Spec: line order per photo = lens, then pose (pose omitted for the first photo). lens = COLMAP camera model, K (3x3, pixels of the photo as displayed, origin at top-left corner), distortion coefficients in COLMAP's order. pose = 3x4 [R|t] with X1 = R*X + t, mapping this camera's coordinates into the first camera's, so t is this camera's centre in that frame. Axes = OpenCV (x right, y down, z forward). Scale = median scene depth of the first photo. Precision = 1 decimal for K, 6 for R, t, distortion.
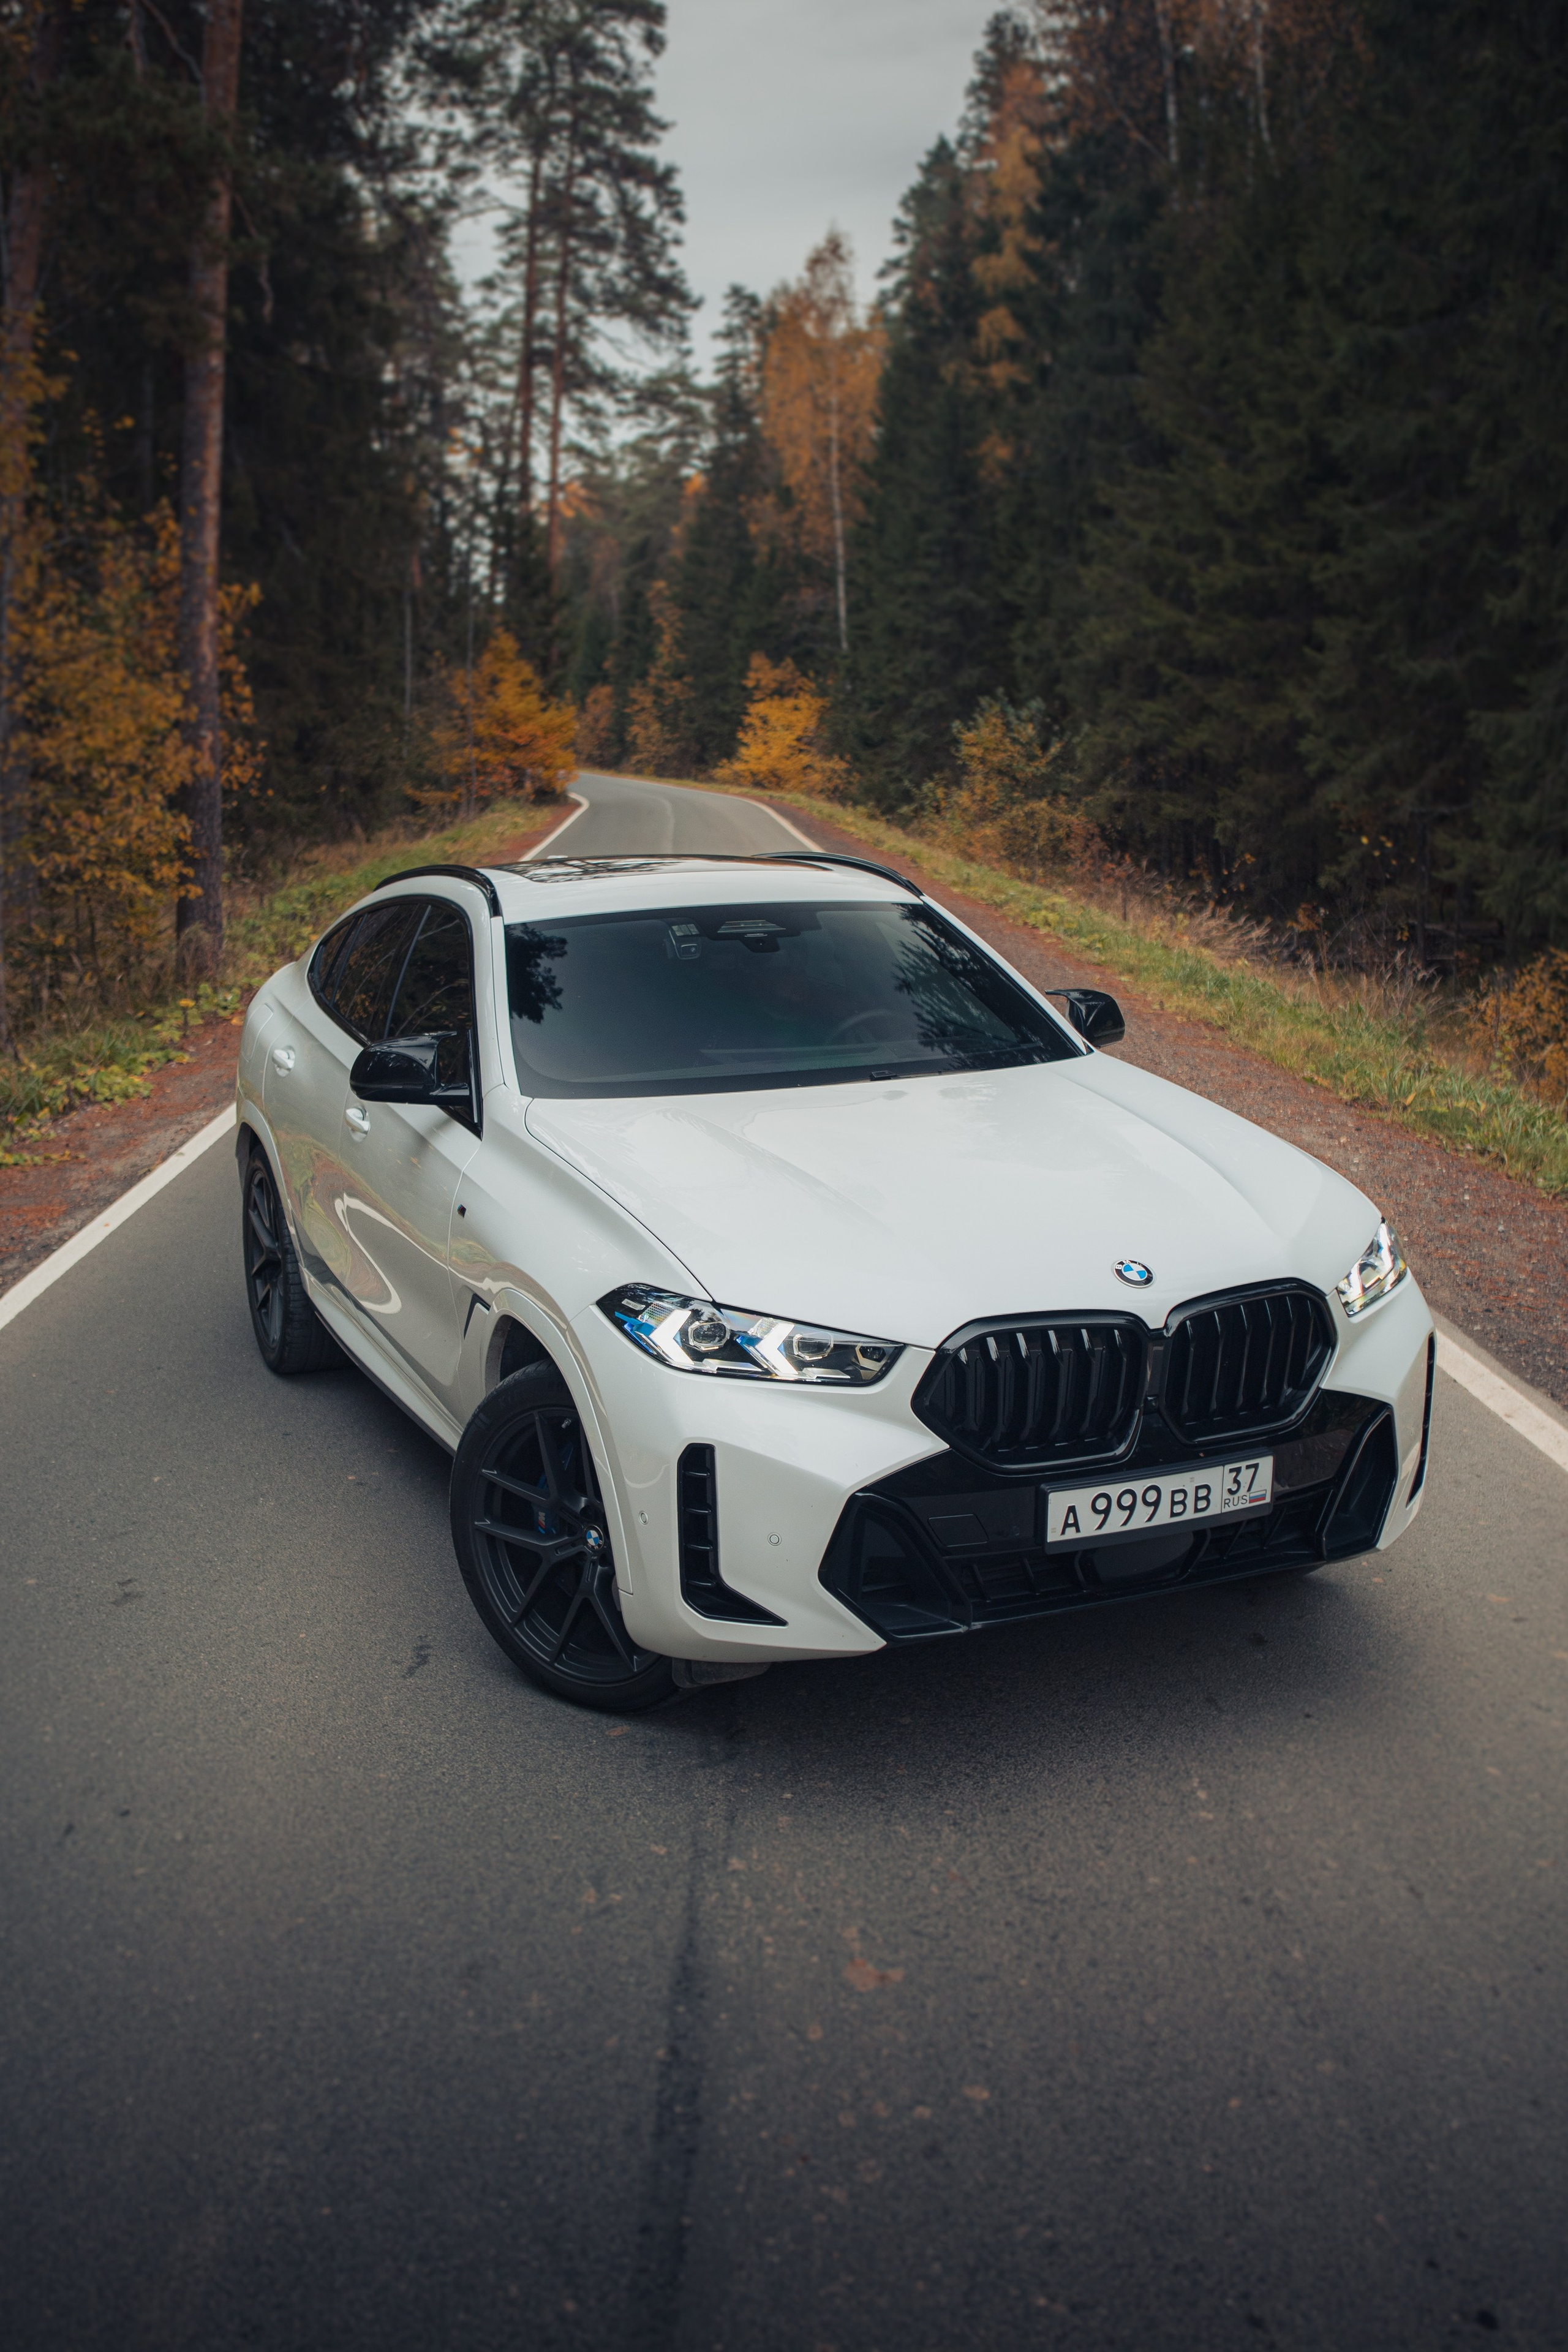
lens RADIAL K [[2246.4, 0, 784.0], [0, 2246.4, 1176.0], [0, 0, 1]] dist [0.022029, 0.002442]
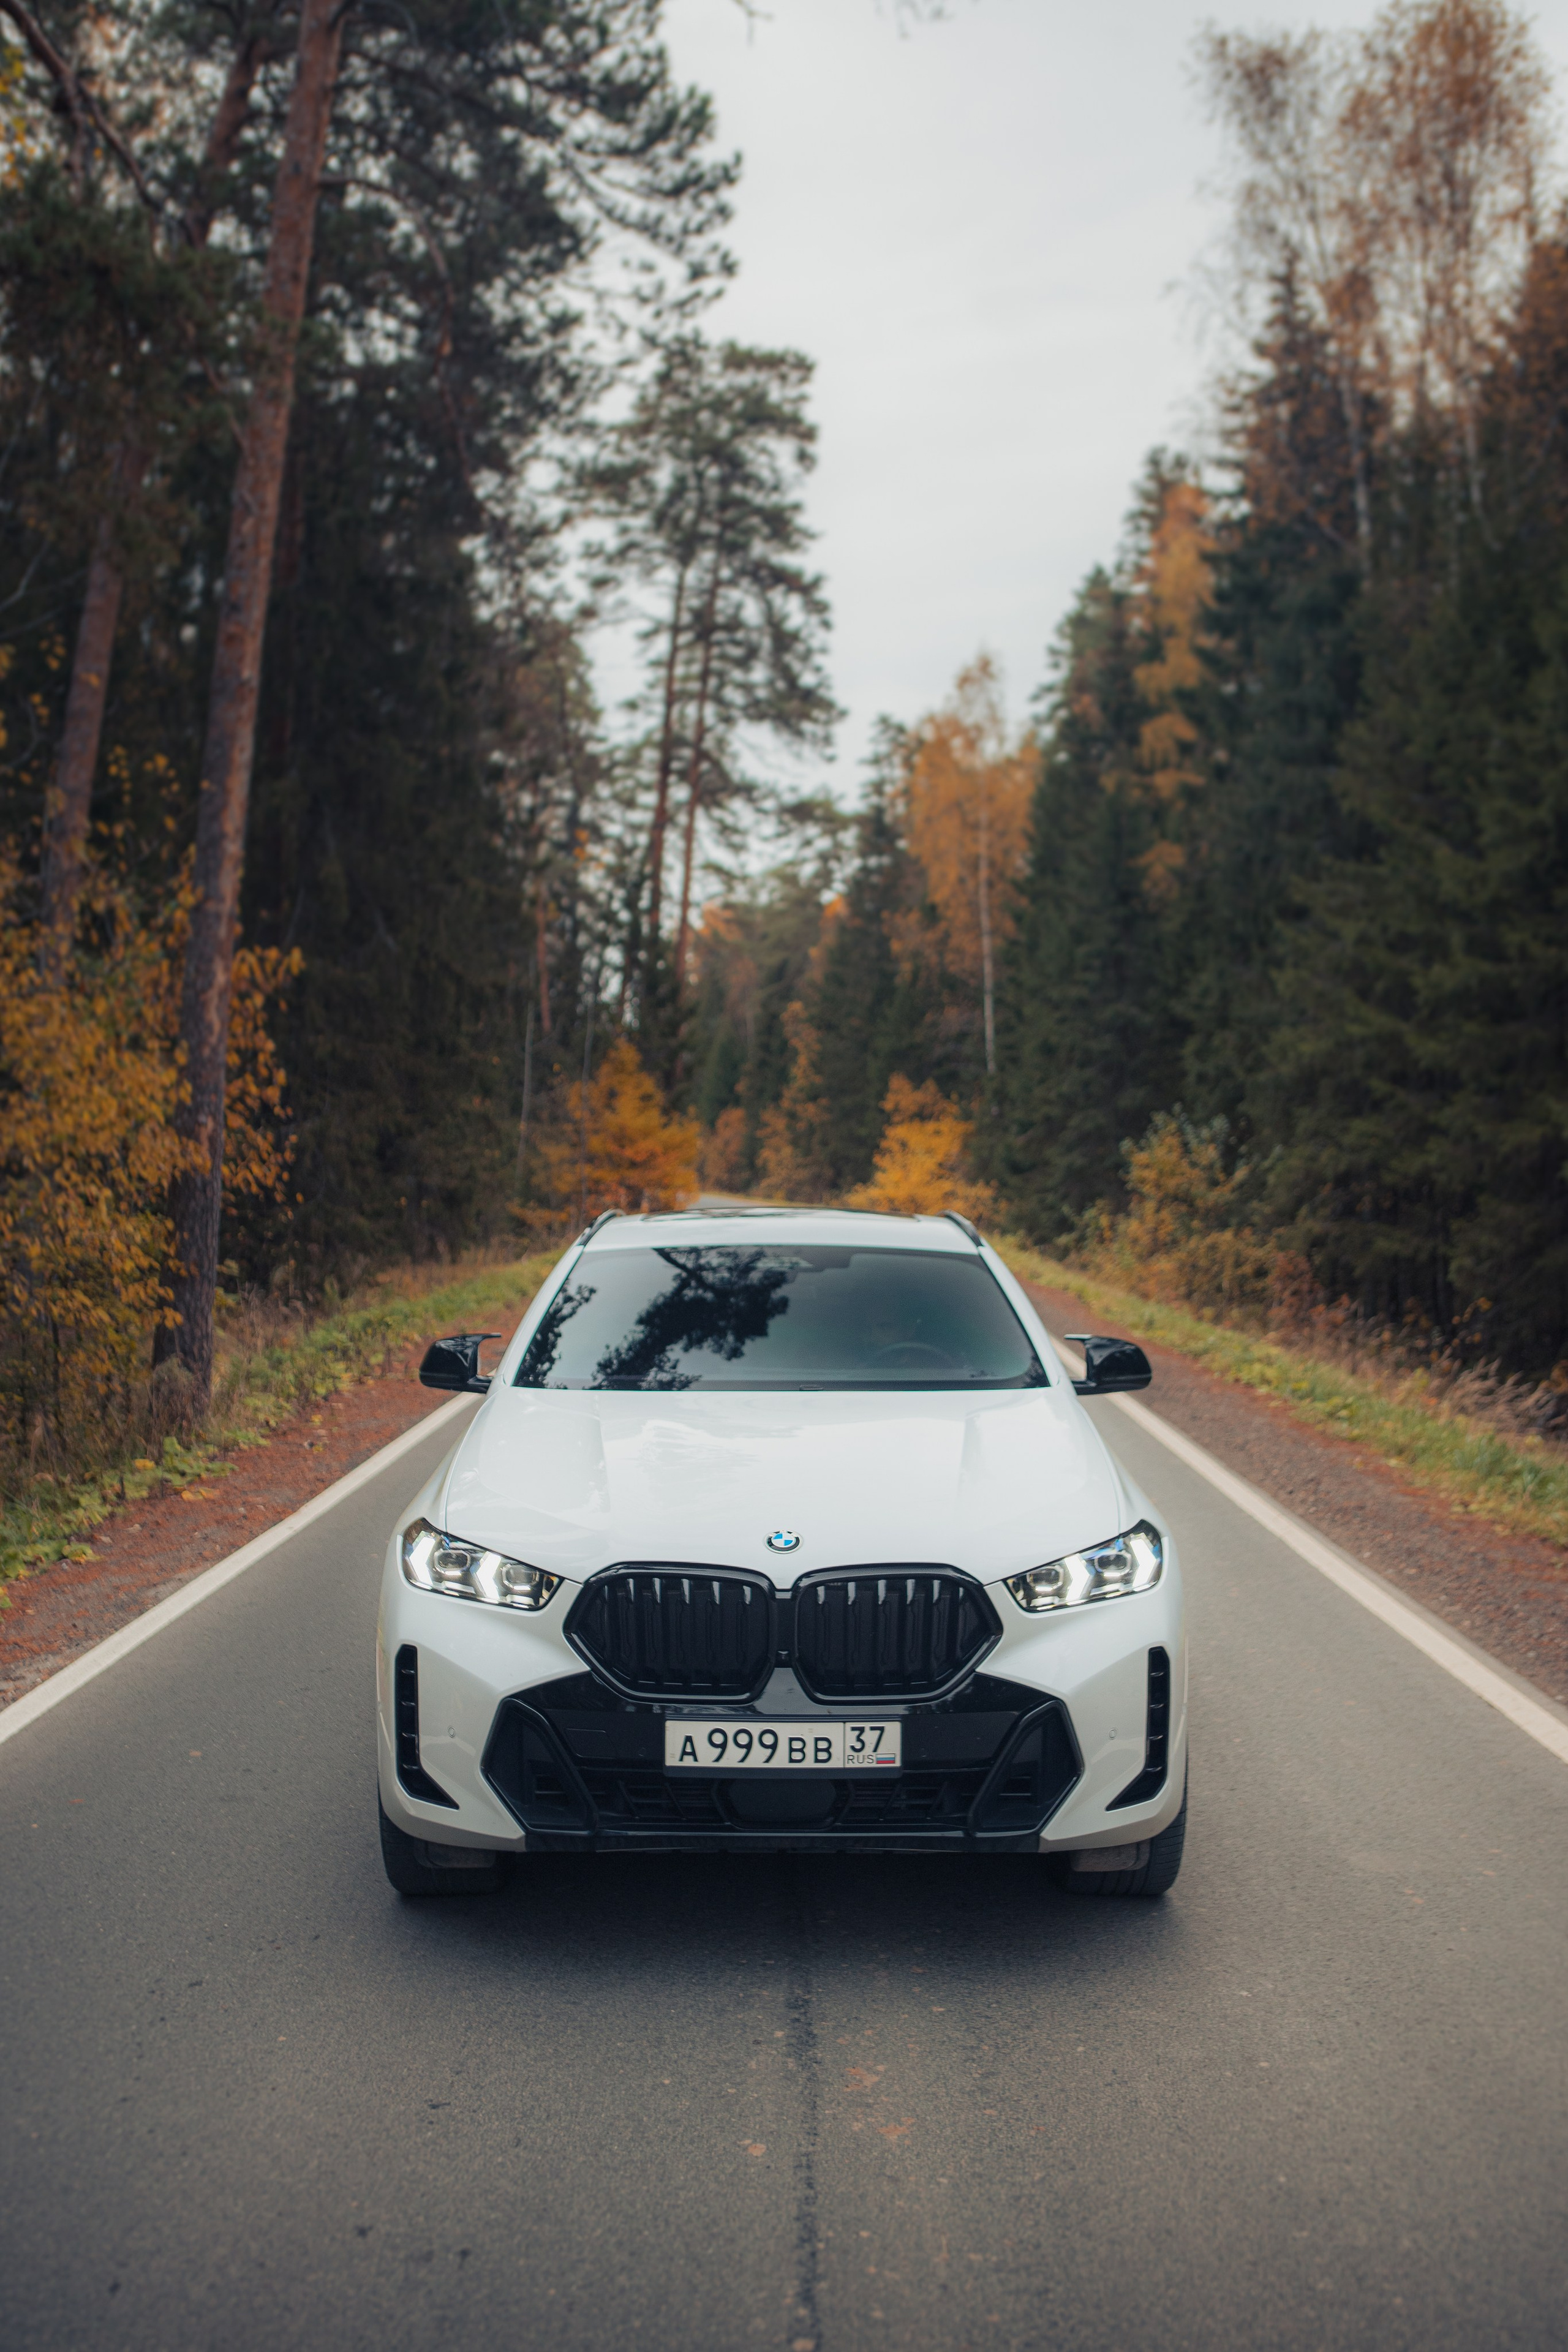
lens RADIAL K [[2352.8, 0, 784.0], [0, 2352.8, 1176.0], [0, 0, 1]] dist [0.070174, -0.000872]
pose [[0.998123, 0.019019, -0.058207, -0.001793], [-0.029602, 0.981961, -0.186754, -0.008953], [0.053605, 0.188127, 0.980681, 0.063779]]
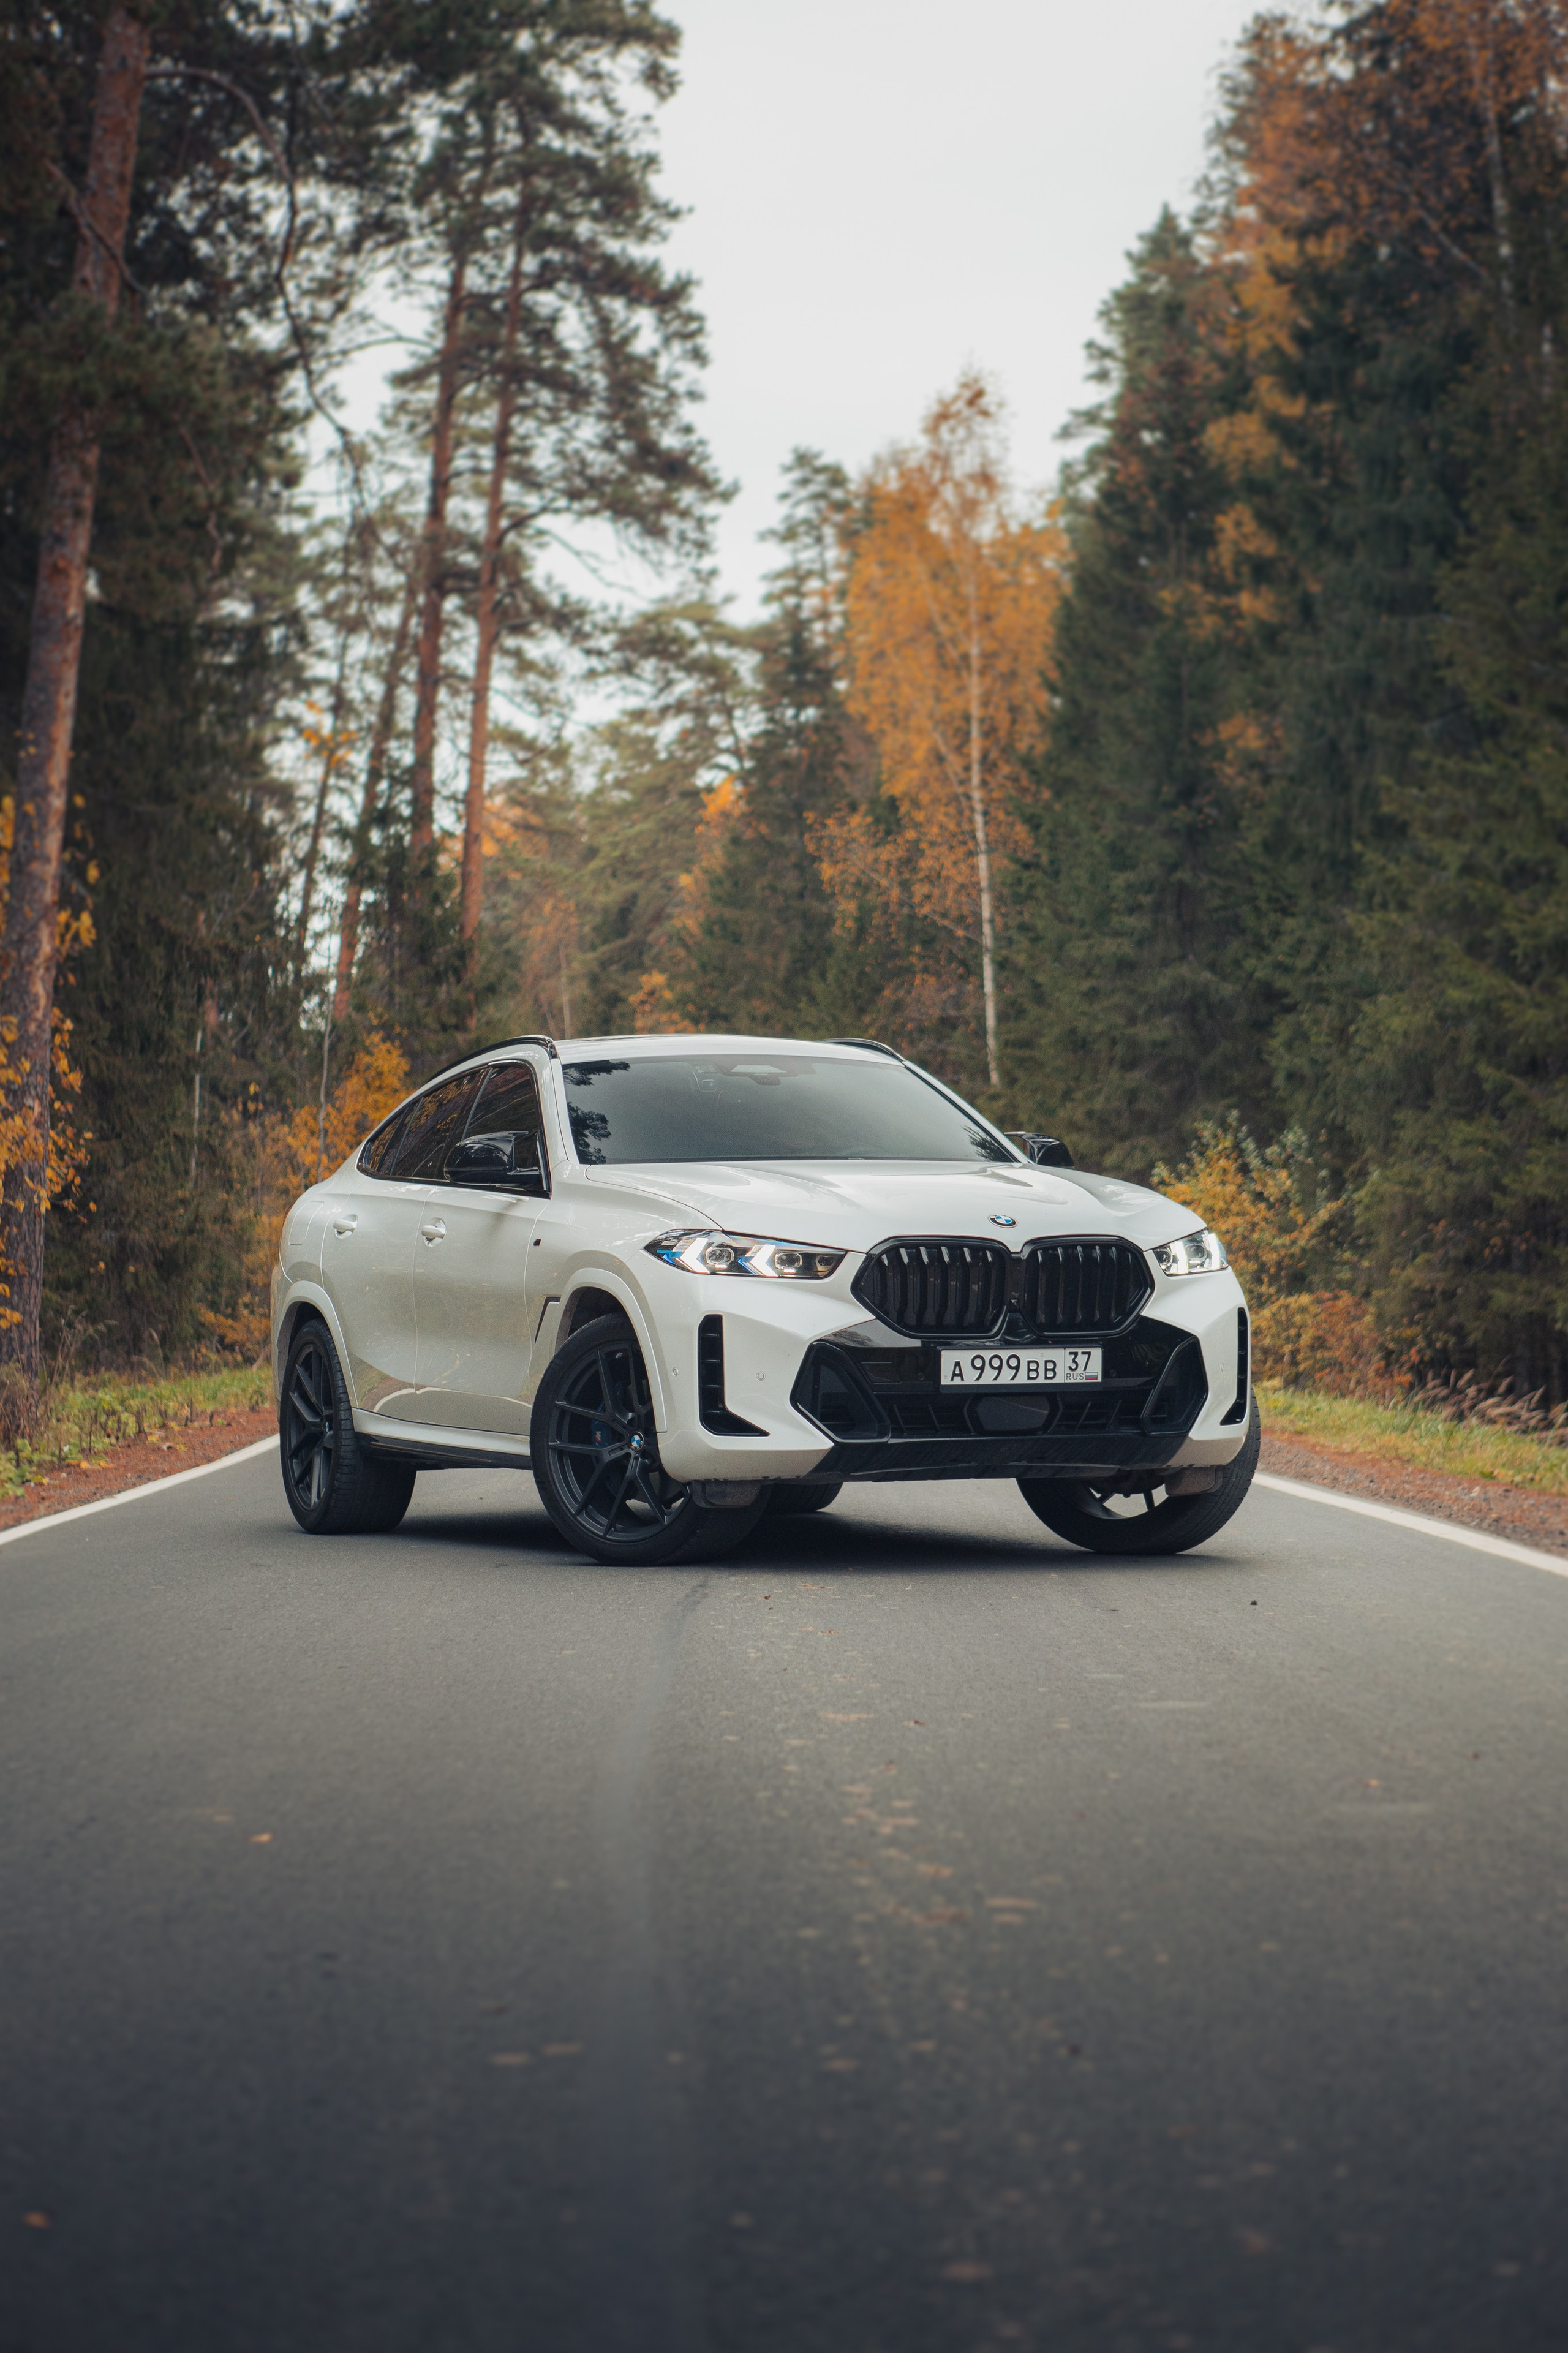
lens RADIAL K [[4667.8, 0, 784.0], [0, 4667.8, 1176.5], [0, 0, 1]] dist [-0.048750, 0.004543]
pose [[0.999691, 0.000971, -0.024846, 0.005783], [-0.006343, 0.976137, -0.217062, 0.046002], [0.024043, 0.217153, 0.975842, -0.136272]]
